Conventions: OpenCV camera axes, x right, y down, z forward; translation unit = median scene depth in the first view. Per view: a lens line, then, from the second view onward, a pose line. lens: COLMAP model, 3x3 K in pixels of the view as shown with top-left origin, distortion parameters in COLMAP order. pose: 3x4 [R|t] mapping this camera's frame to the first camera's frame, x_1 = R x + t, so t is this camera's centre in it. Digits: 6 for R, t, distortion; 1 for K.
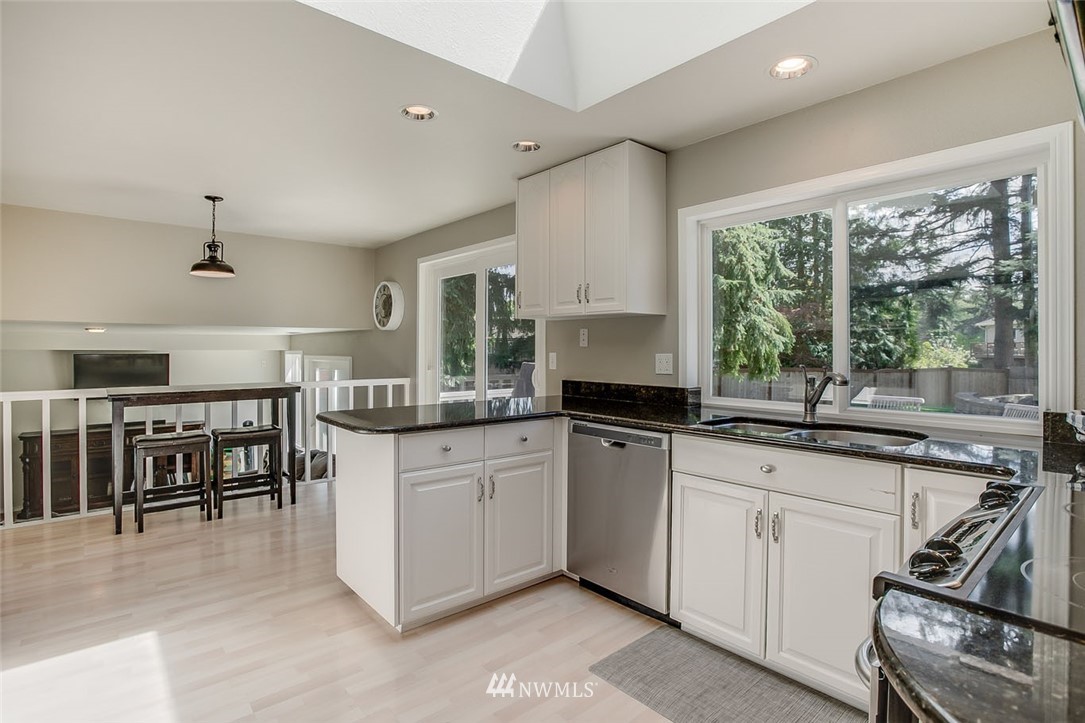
lens RADIAL K [[534.8, 0, 543.2], [0, 534.8, 351.4], [0, 0, 1]] dist [-0.029857, 0.001170]
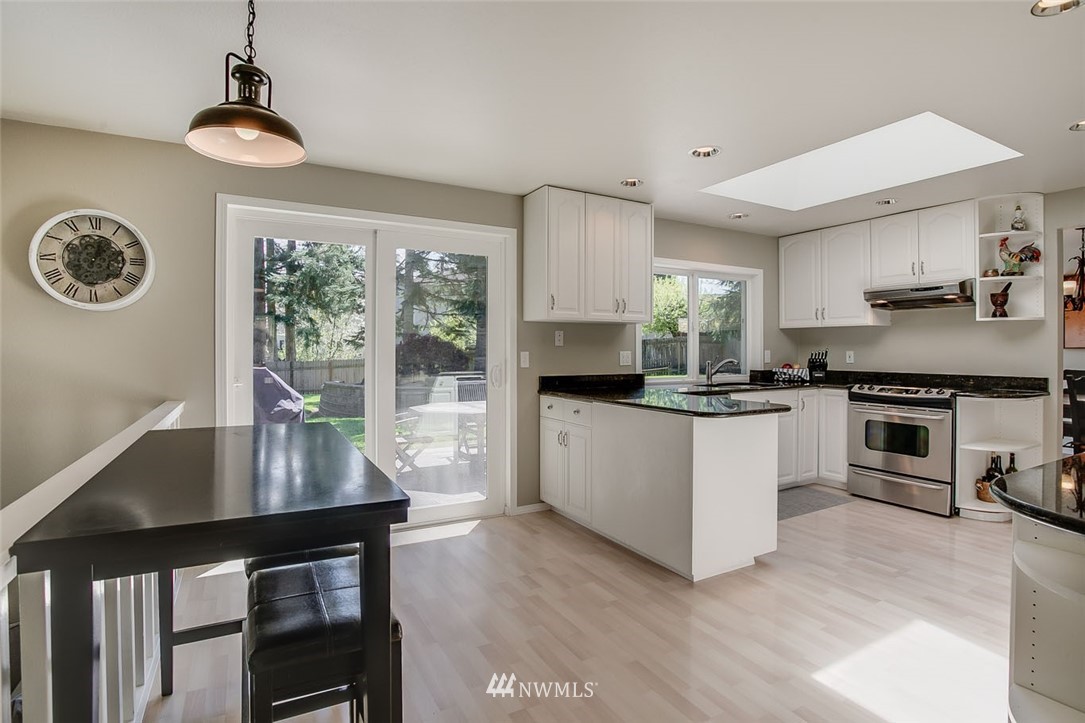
lens RADIAL K [[534.8, 0, 543.2], [0, 534.8, 351.4], [0, 0, 1]] dist [-0.029857, 0.001170]
pose [[0.182394, -0.012513, 0.983146, -1.275867], [0.002744, 0.999922, 0.012218, -0.013755], [-0.983222, 0.000470, 0.182414, 0.980992]]
